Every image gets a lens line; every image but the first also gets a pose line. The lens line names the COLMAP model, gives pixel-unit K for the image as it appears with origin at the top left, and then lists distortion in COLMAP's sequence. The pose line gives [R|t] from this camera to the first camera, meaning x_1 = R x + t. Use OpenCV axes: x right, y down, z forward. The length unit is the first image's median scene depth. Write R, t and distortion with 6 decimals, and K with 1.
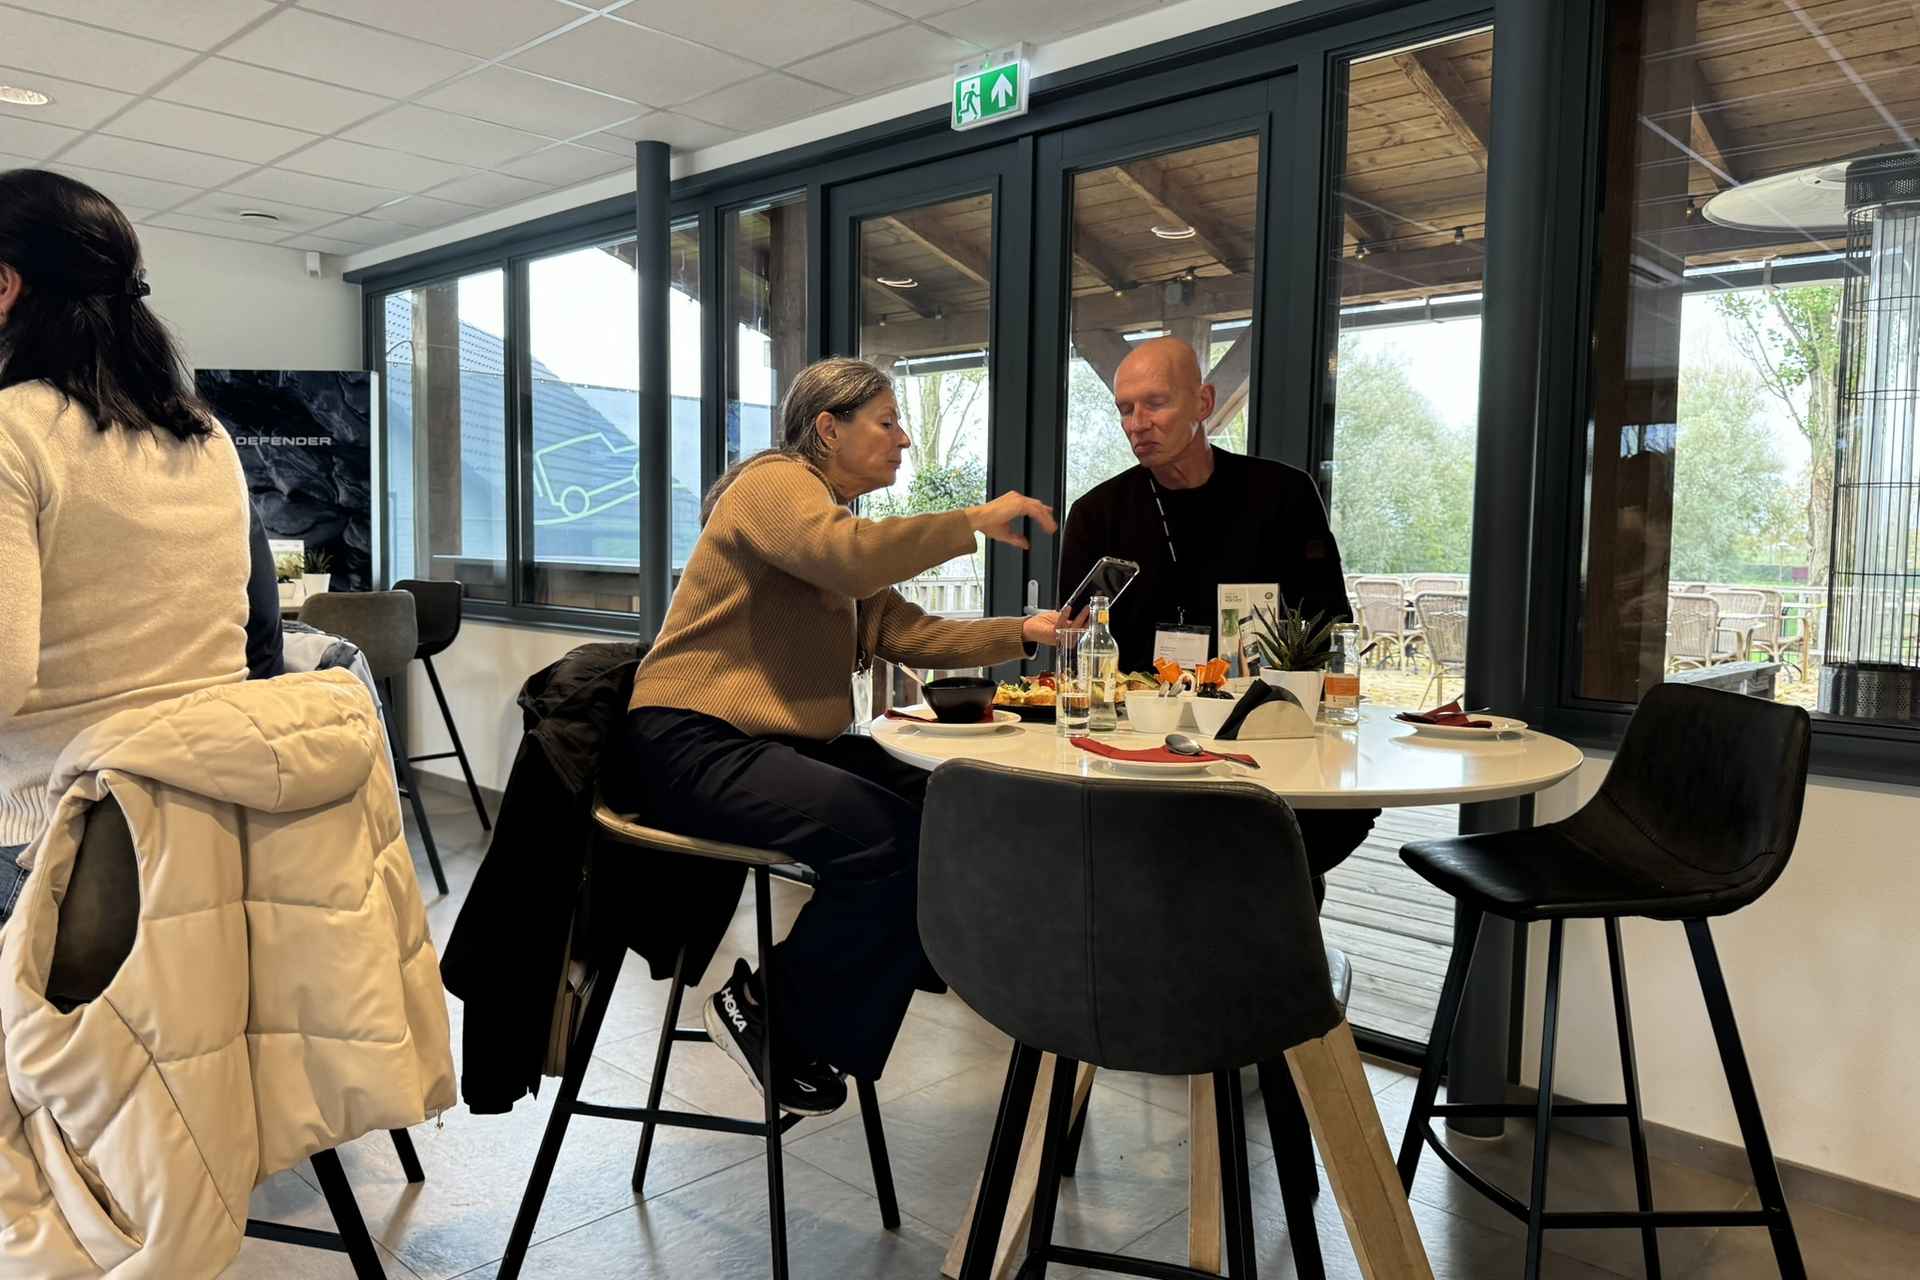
lens RADIAL K [[1356.1, 0, 963.7], [0, 1356.1, 628.0], [0, 0, 1]] dist [0.022398, -0.036258]
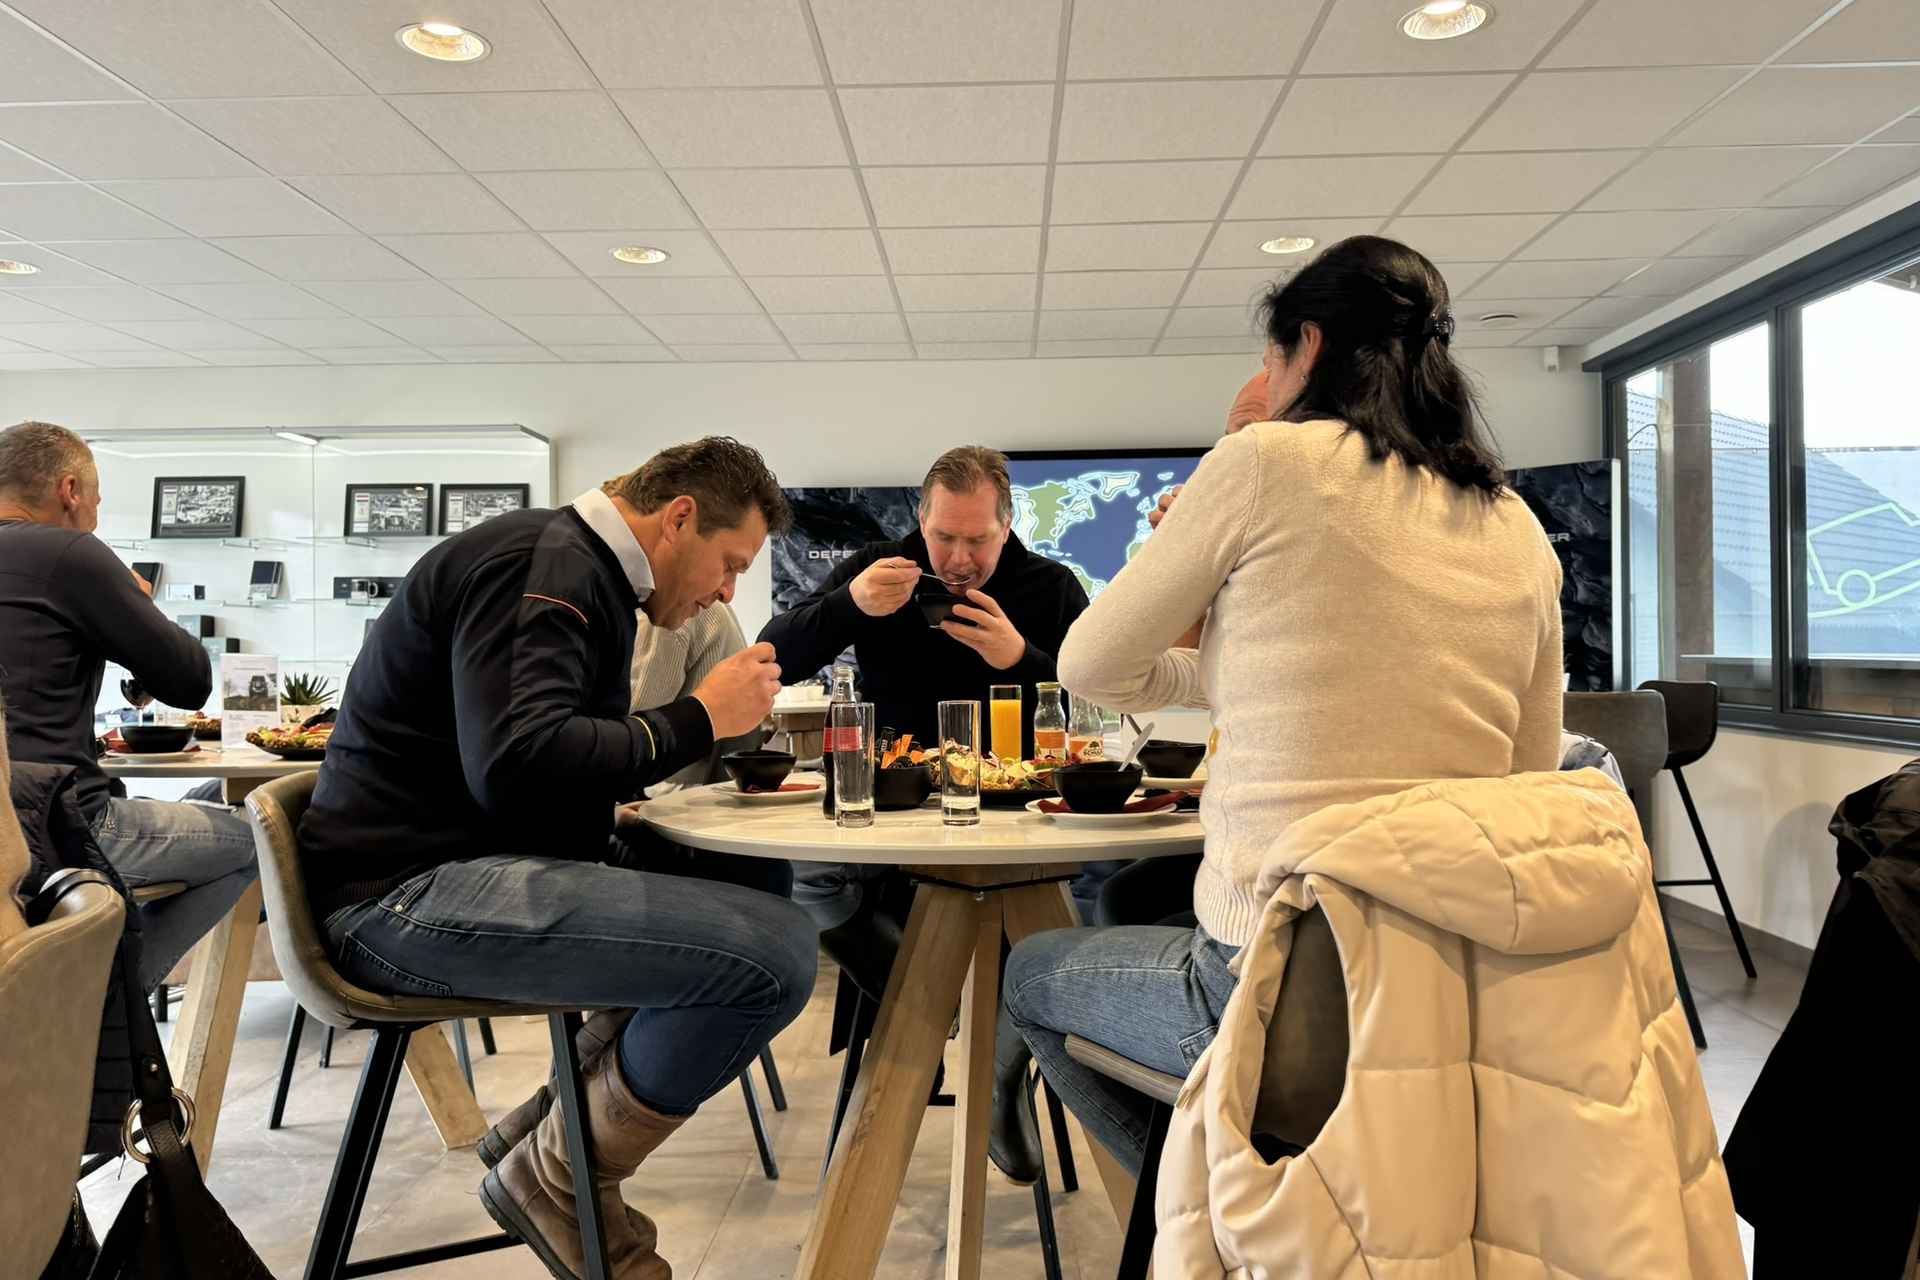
lens RADIAL K [[1356.1, 0, 960.0], [0, 1356.1, 634.7], [0, 0, 1]] dist [0.022398, -0.036258]
pose [[0.657217, -0.026736, -0.753227, -0.116673], [-0.029854, 0.997663, -0.061460, 0.012442], [0.753110, 0.062880, 0.654883, 0.231177]]
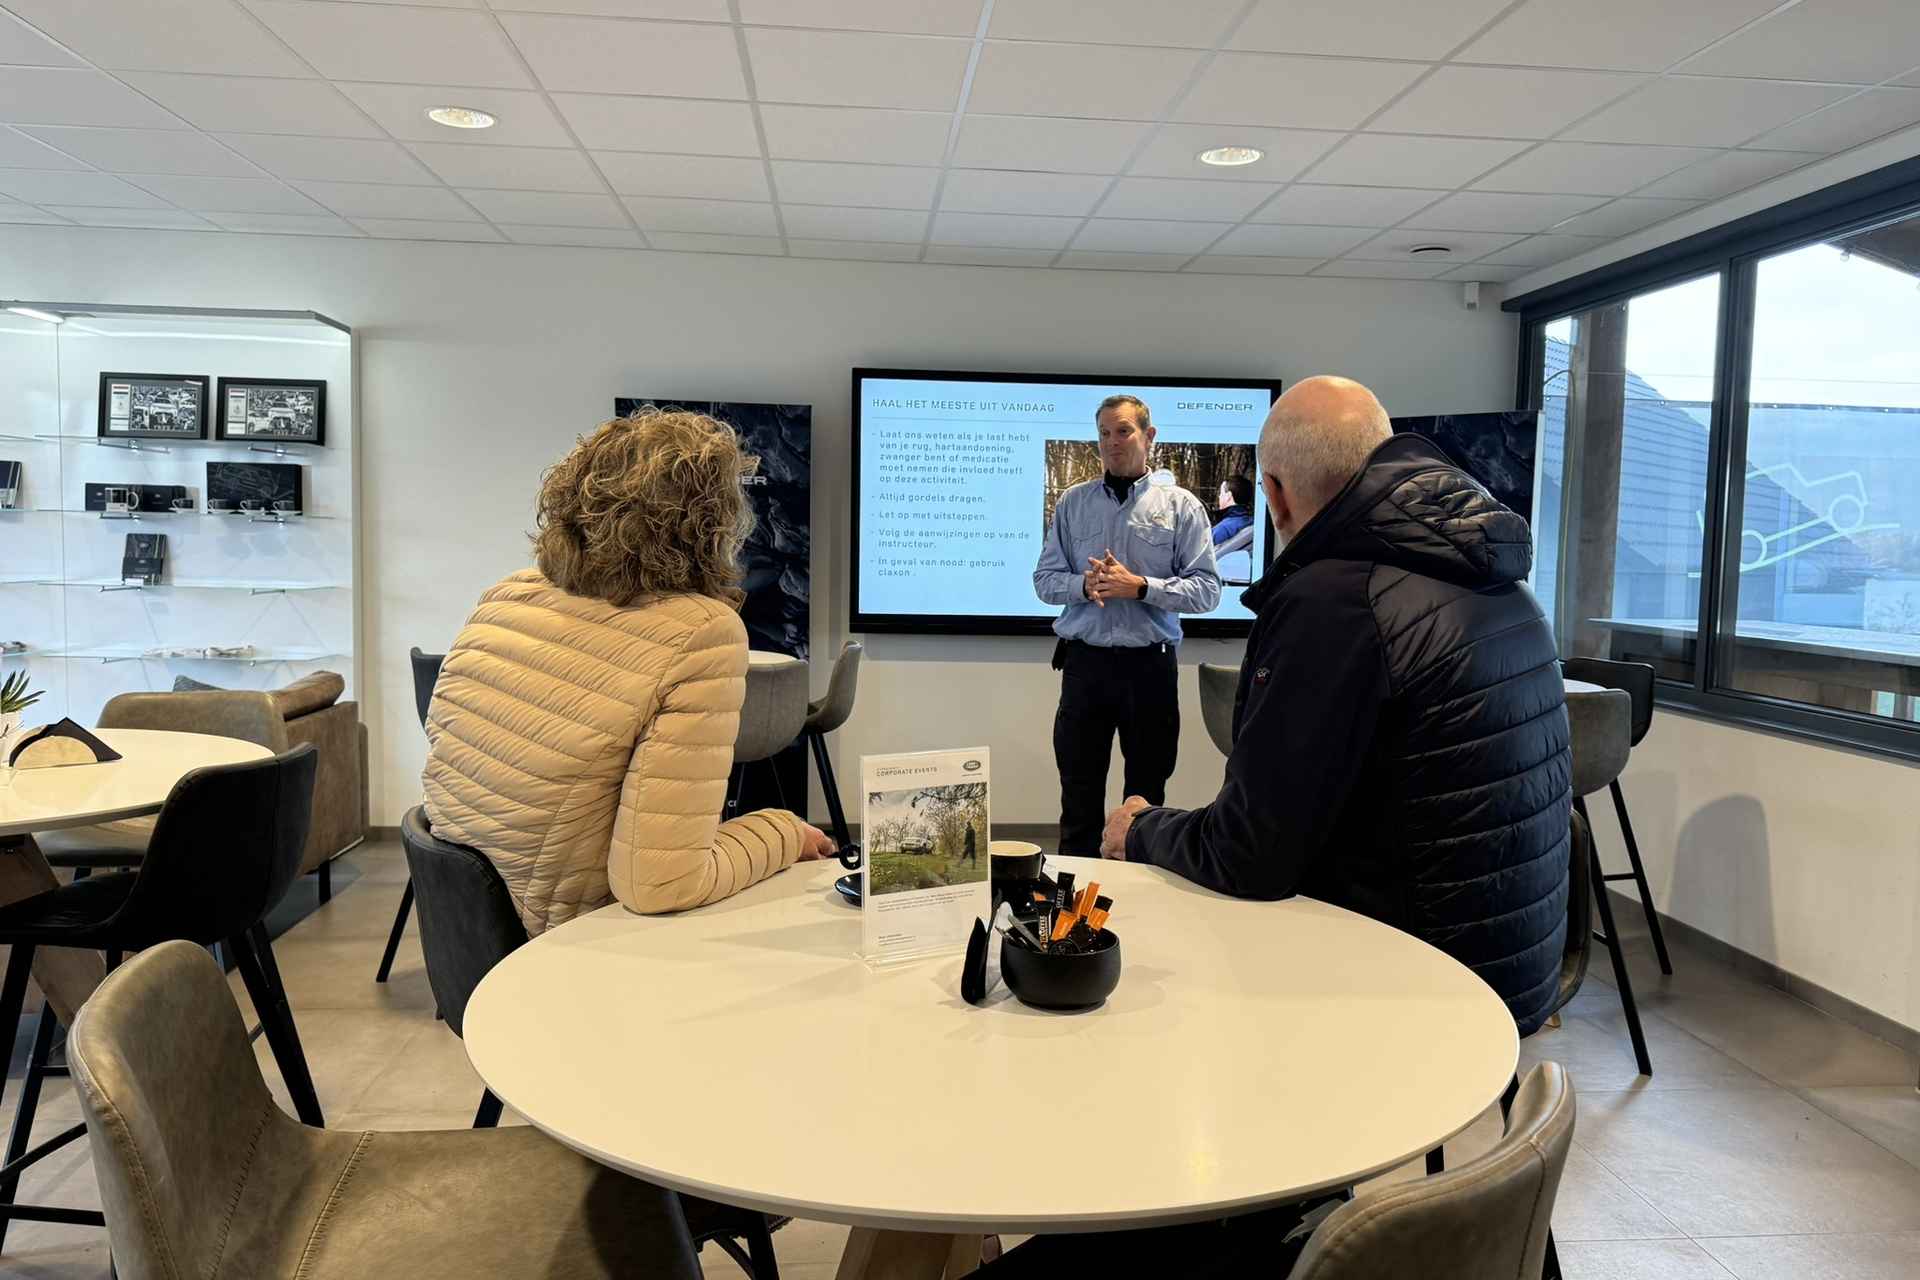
lens RADIAL K [[1356.1, 0, 952.4], [0, 1356.1, 635.1], [0, 0, 1]] dist [0.022398, -0.036258]
pose [[0.738868, 0.049087, -0.672060, -0.483185], [-0.055083, 0.998405, 0.012365, -0.139297], [0.671595, 0.027883, 0.740394, 0.419624]]
